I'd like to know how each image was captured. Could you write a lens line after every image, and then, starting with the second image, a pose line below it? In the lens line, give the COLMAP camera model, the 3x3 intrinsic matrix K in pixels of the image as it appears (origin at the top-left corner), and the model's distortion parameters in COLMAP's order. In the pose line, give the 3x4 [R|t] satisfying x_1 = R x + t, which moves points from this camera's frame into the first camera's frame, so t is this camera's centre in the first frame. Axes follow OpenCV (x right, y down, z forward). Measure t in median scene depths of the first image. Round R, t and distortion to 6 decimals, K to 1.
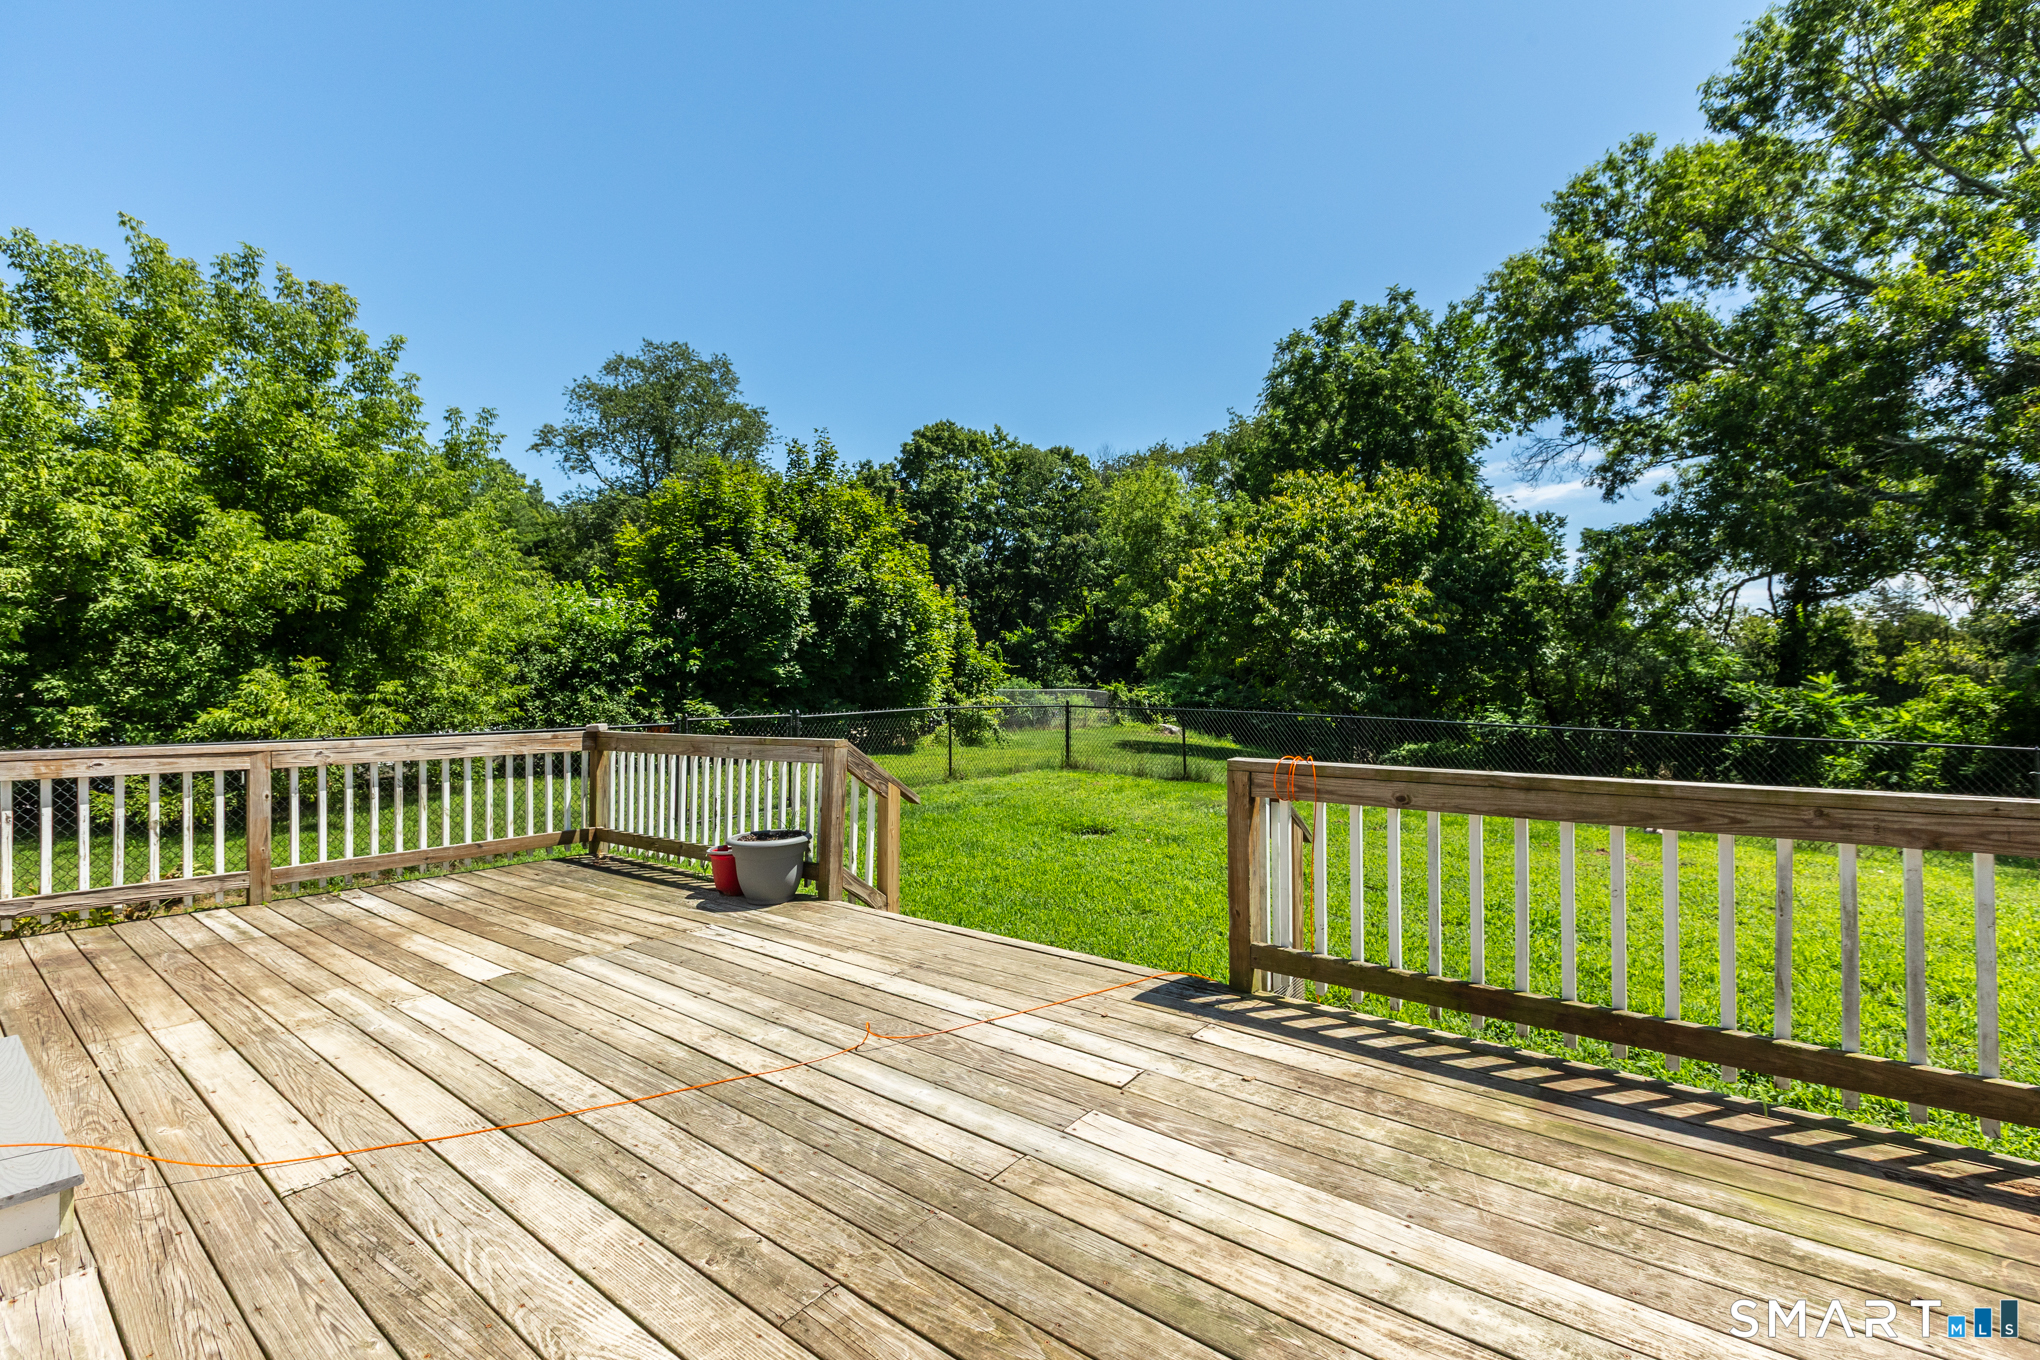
lens RADIAL K [[903.4, 0, 1016.9], [0, 903.4, 675.3], [0, 0, 1]] dist [-0.002515, 0.000023]
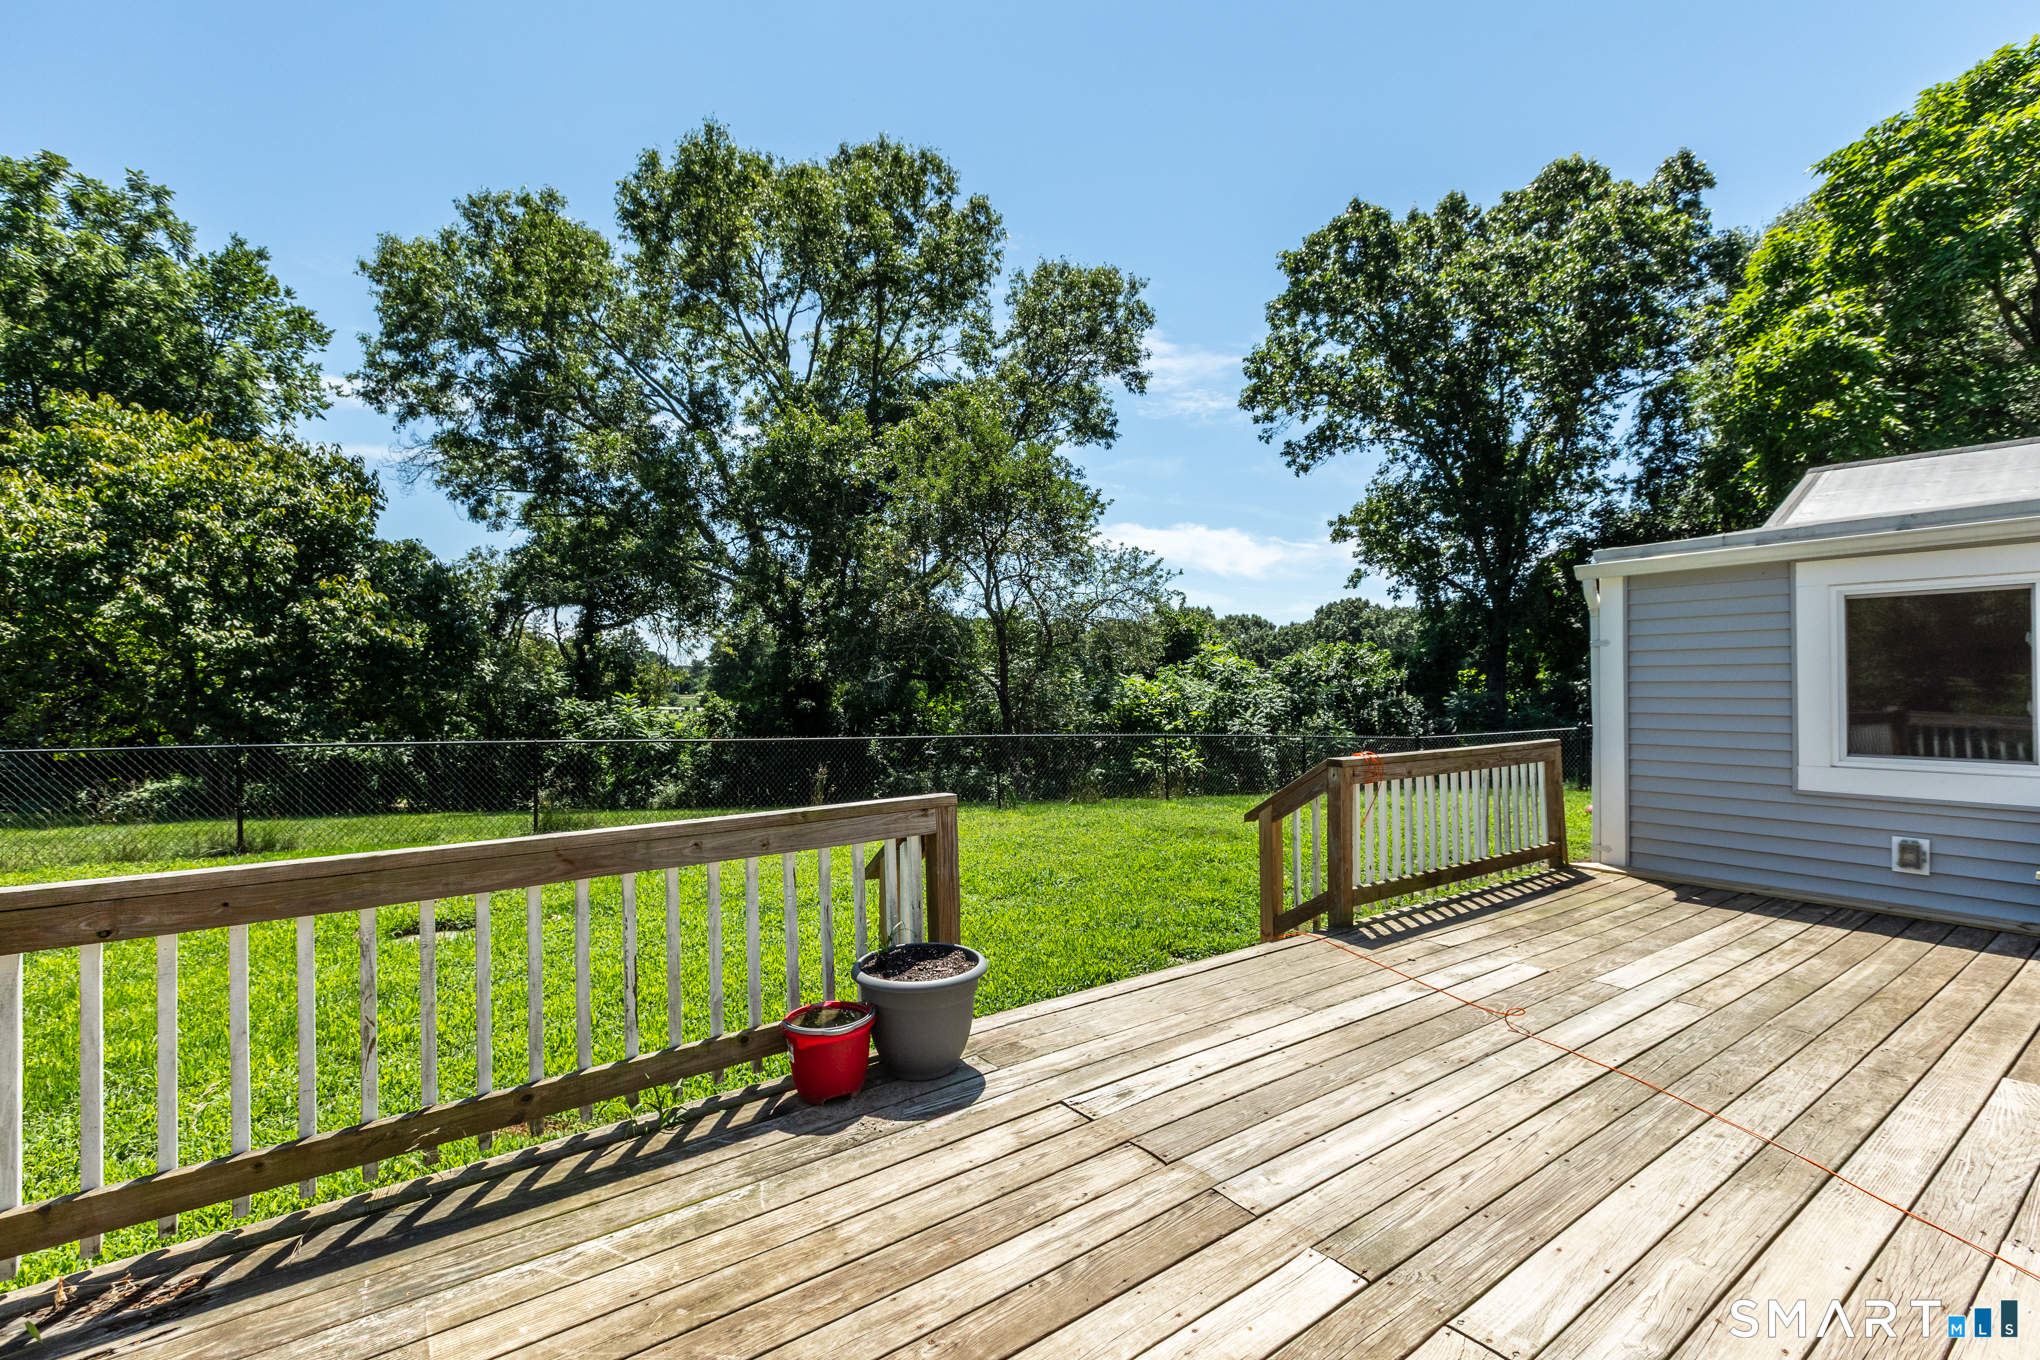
lens RADIAL K [[909.2, 0, 1021.6], [0, 909.2, 681.7], [0, 0, 1]] dist [-0.000518, -0.000710]
pose [[0.274954, 0.009707, 0.961408, -1.332080], [-0.000316, 0.999950, -0.010006, -0.009875], [-0.961457, 0.002447, 0.274943, 1.194484]]
